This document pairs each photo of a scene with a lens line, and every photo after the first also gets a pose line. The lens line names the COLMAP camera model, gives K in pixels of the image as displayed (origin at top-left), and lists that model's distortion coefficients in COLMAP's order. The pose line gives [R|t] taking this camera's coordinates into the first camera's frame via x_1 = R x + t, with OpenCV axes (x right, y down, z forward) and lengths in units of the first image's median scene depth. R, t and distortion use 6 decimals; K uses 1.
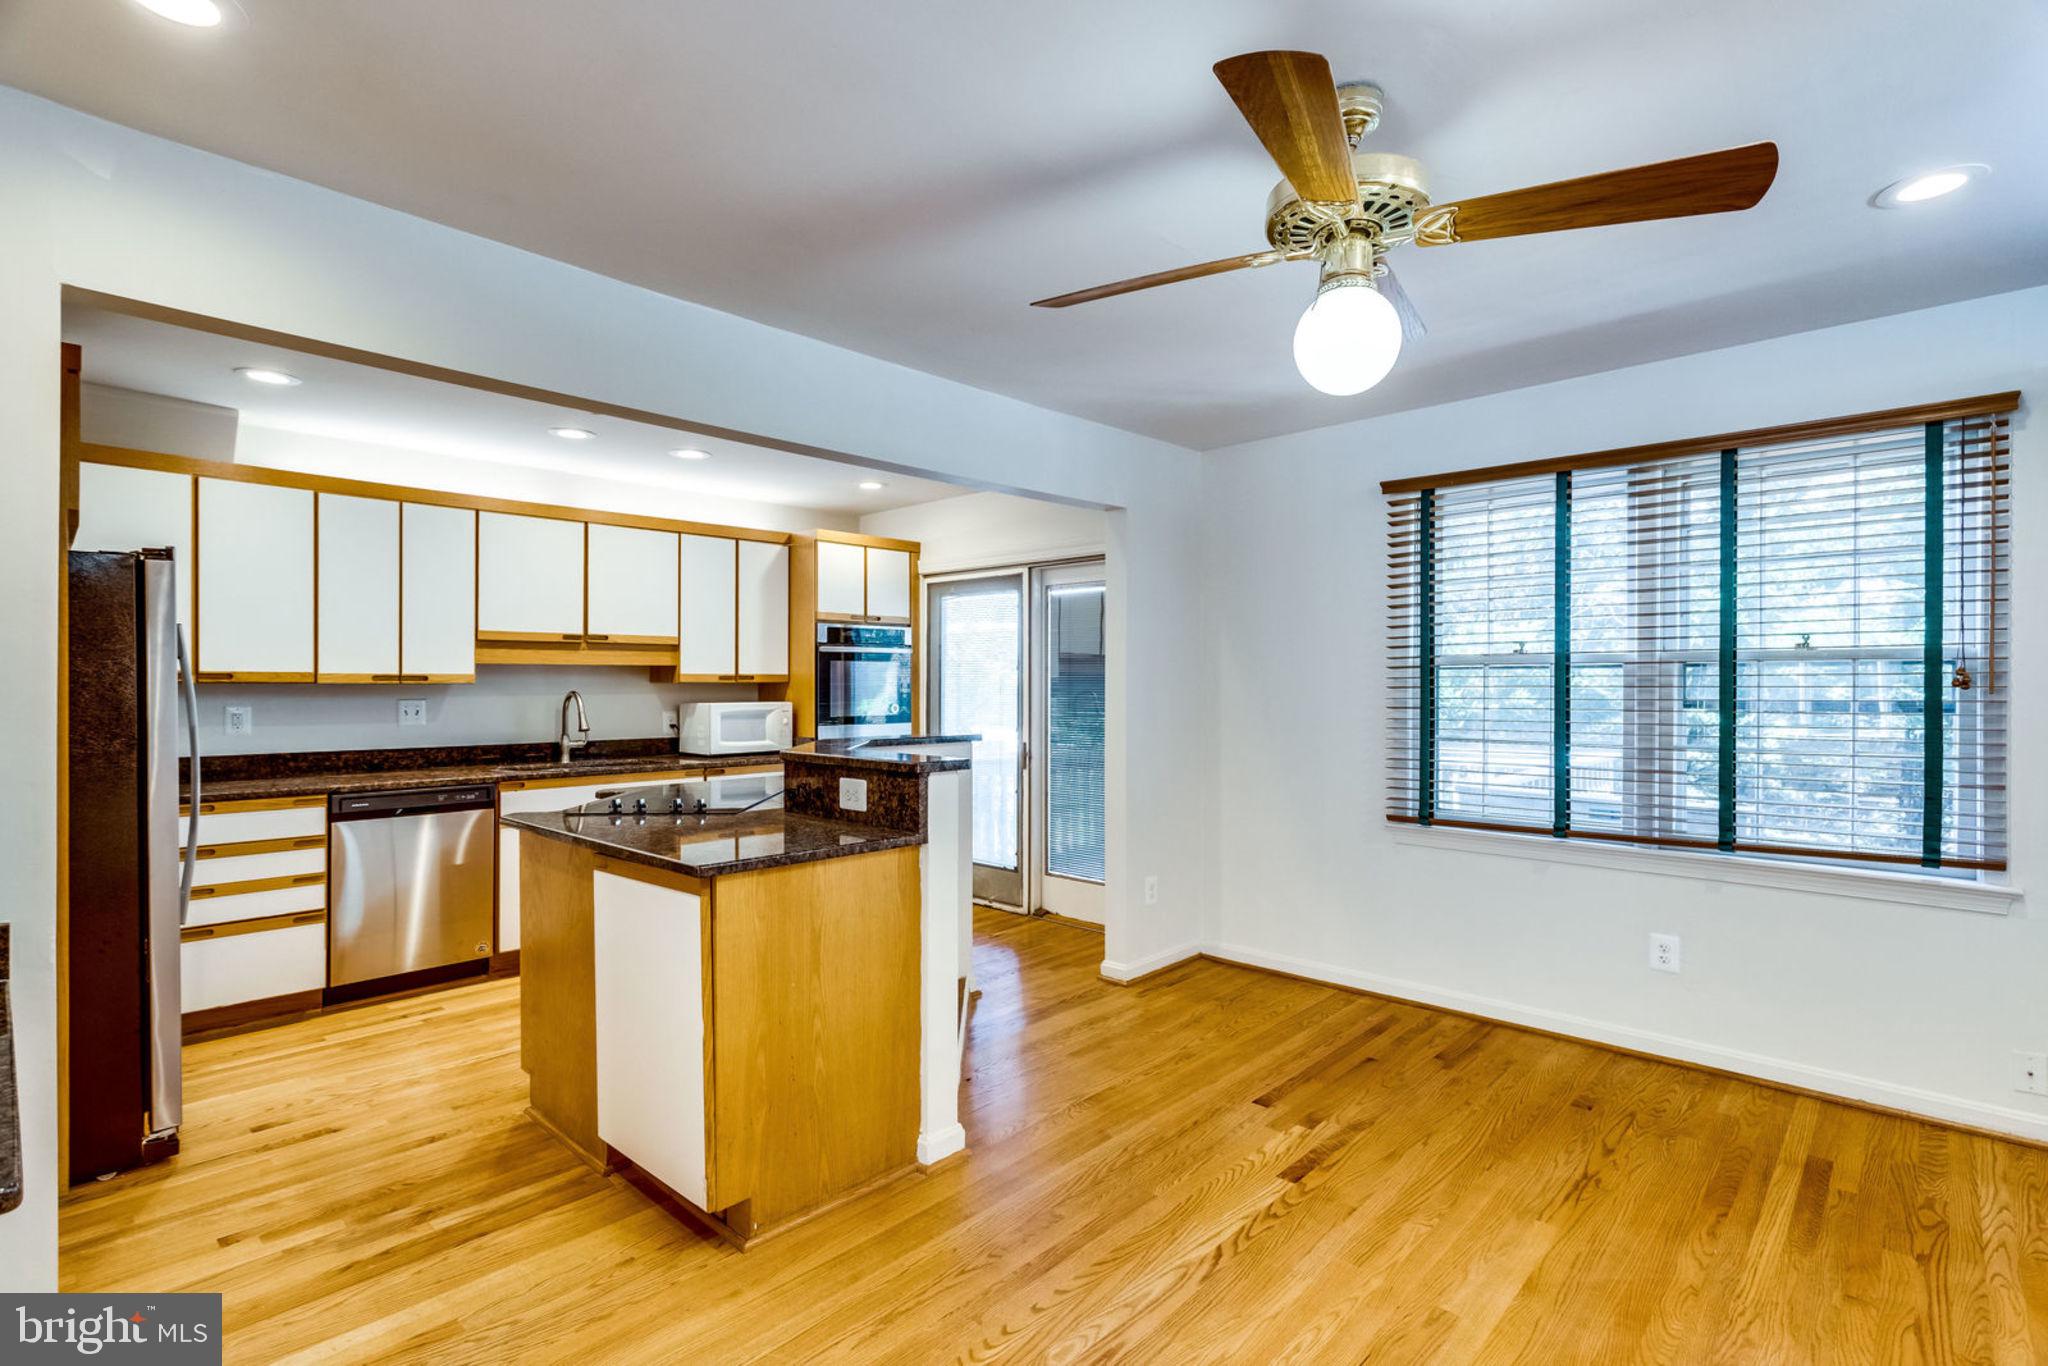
lens RADIAL K [[974.3, 0, 1019.6], [0, 974.3, 688.0], [0, 0, 1]] dist [0.000175, 0.000372]
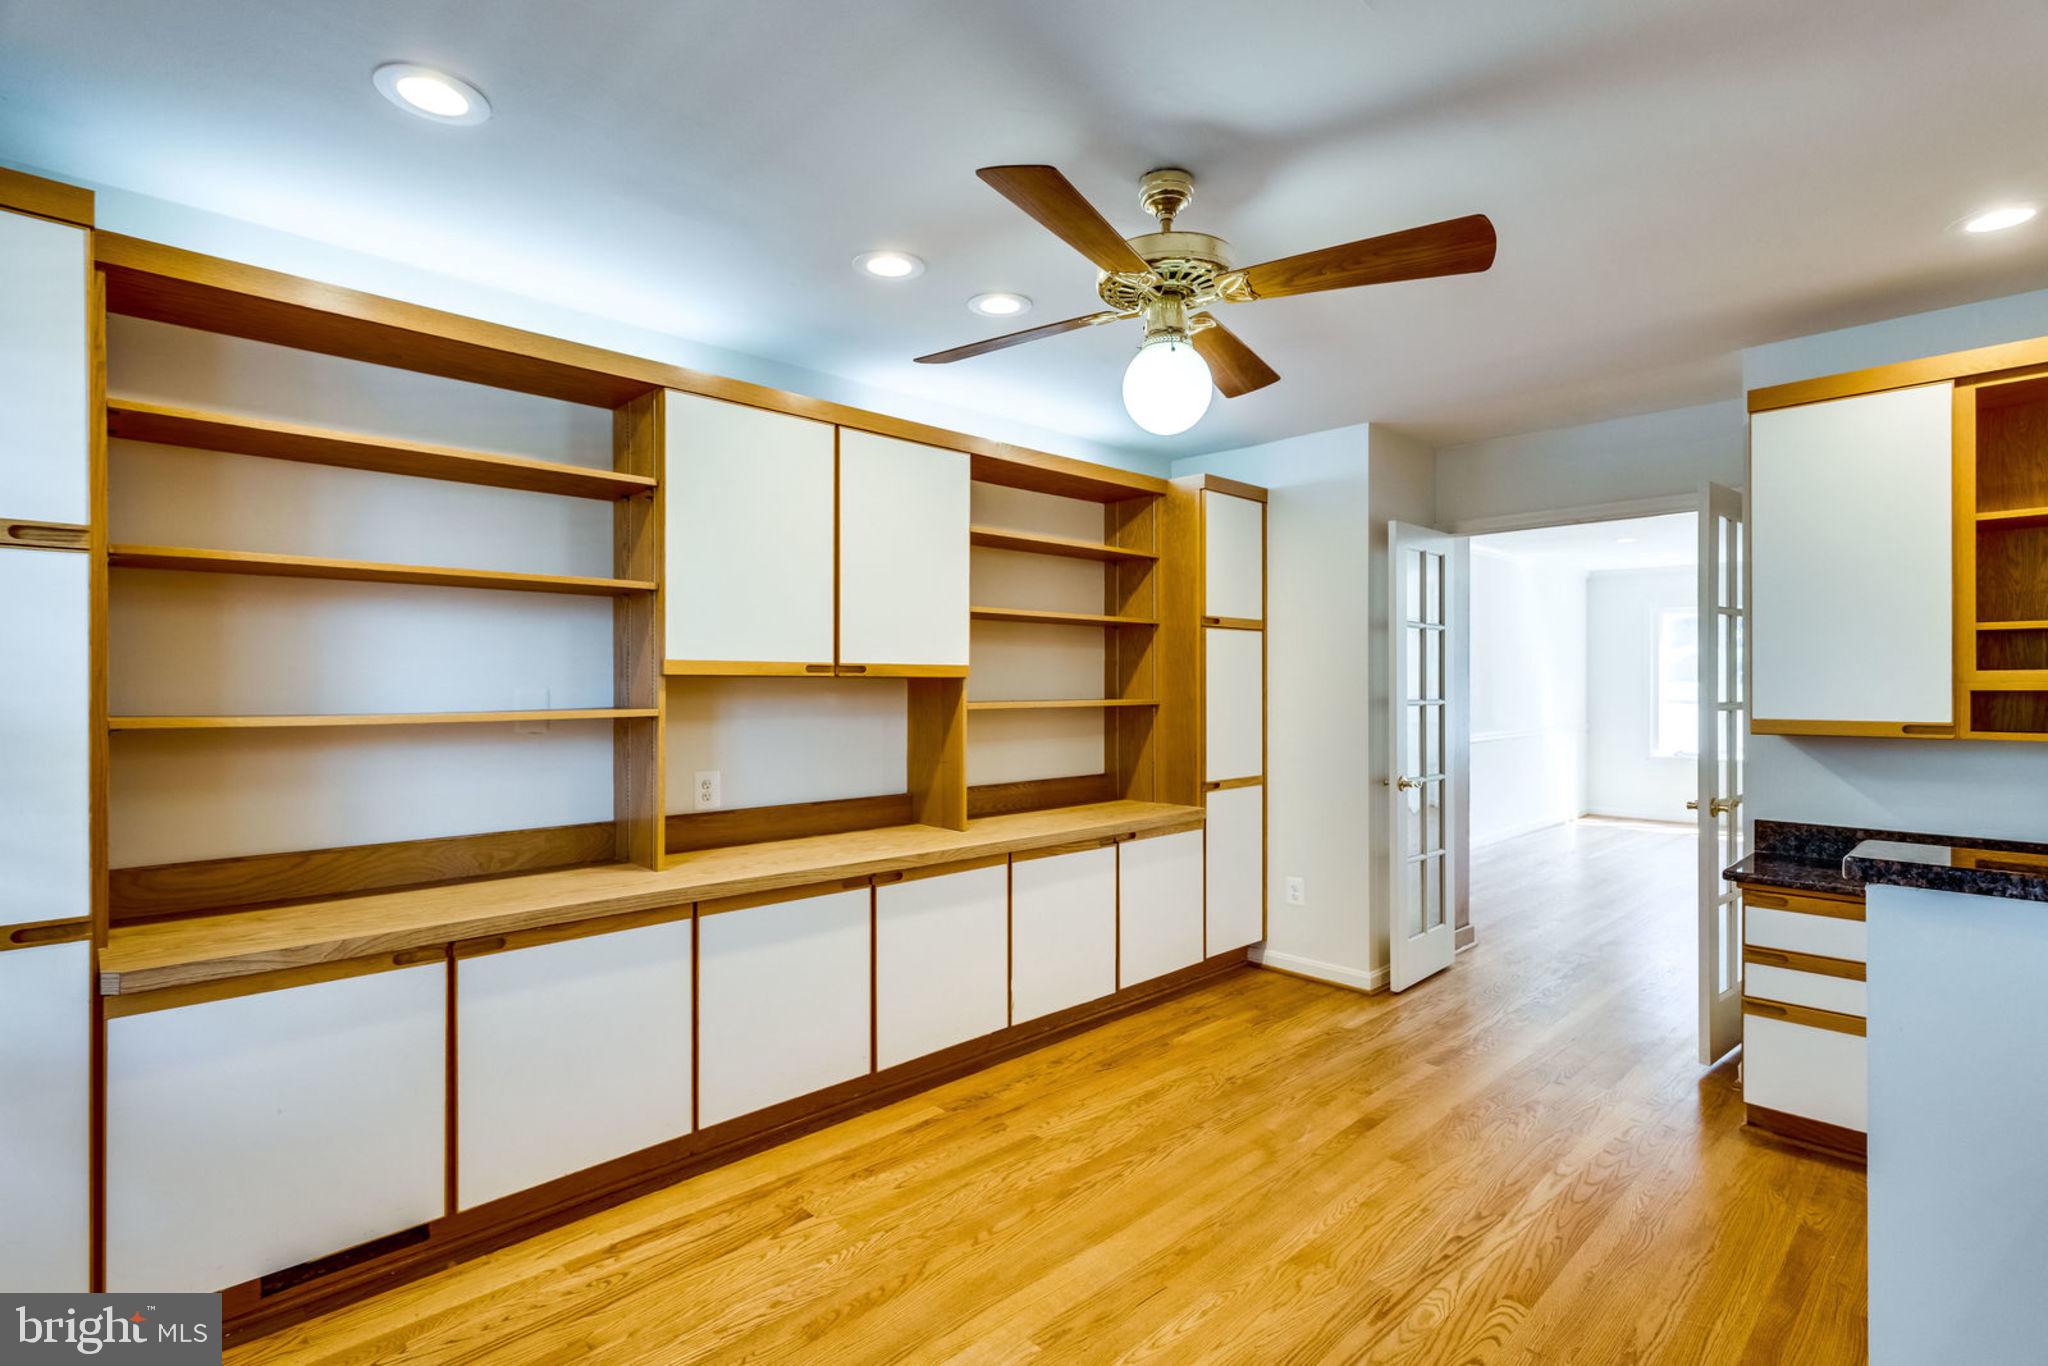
lens RADIAL K [[974.3, 0, 1030.2], [0, 974.3, 680.9], [0, 0, 1]] dist [0.000175, 0.000372]
pose [[-0.998469, -0.000231, 0.055317, 0.246534], [-0.000130, 0.999998, 0.001825, -0.007245], [-0.055318, 0.001815, -0.998467, 1.225881]]
